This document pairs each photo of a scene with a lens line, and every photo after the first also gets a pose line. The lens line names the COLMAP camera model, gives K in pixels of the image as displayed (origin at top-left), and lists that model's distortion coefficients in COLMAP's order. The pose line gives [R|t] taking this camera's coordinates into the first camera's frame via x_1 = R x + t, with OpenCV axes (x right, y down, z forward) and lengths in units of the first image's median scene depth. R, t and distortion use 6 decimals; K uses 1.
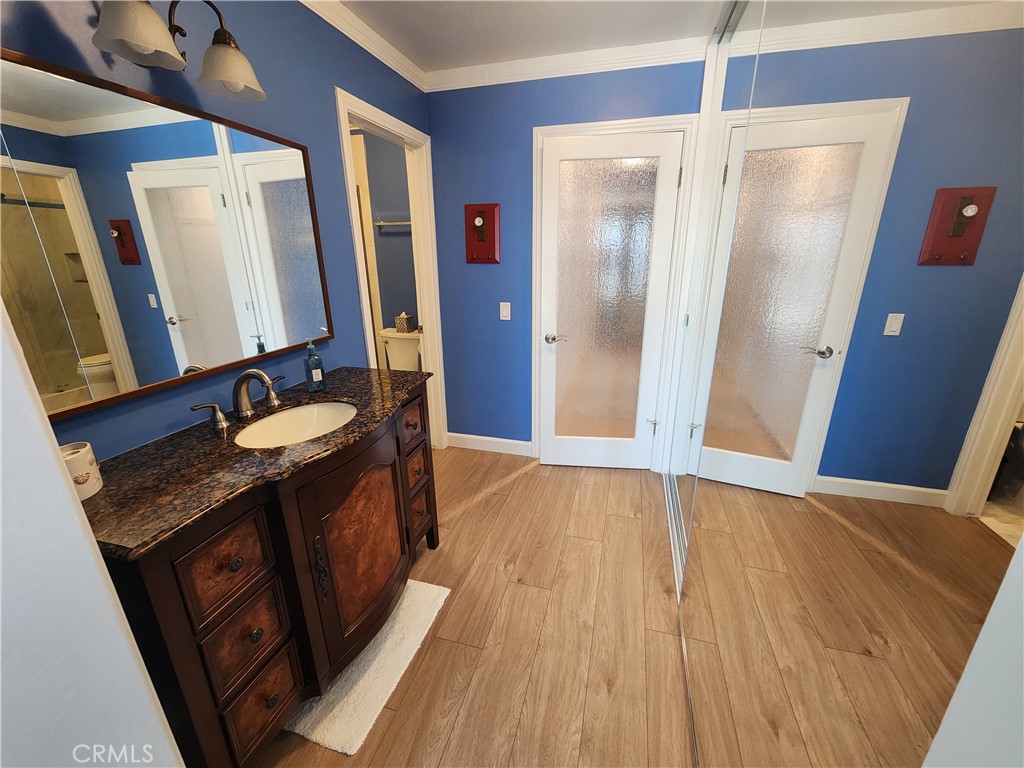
lens RADIAL K [[417.5, 0, 511.1], [0, 417.5, 384.8], [0, 0, 1]] dist [0.003098, -0.000855]
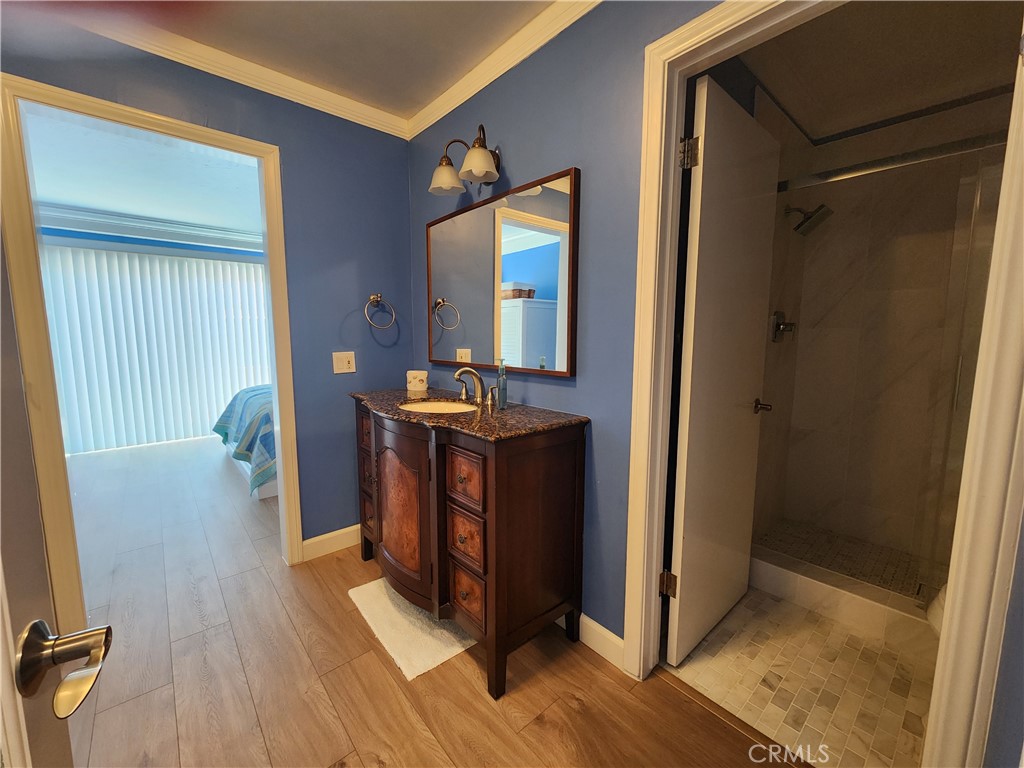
lens RADIAL K [[417.5, 0, 519.2], [0, 417.5, 382.2], [0, 0, 1]] dist [0.003098, -0.000855]
pose [[-0.538829, 0.109224, -0.835305, 0.385610], [-0.256025, 0.923424, 0.285900, -0.355419], [0.802568, 0.367910, -0.469603, 1.472487]]
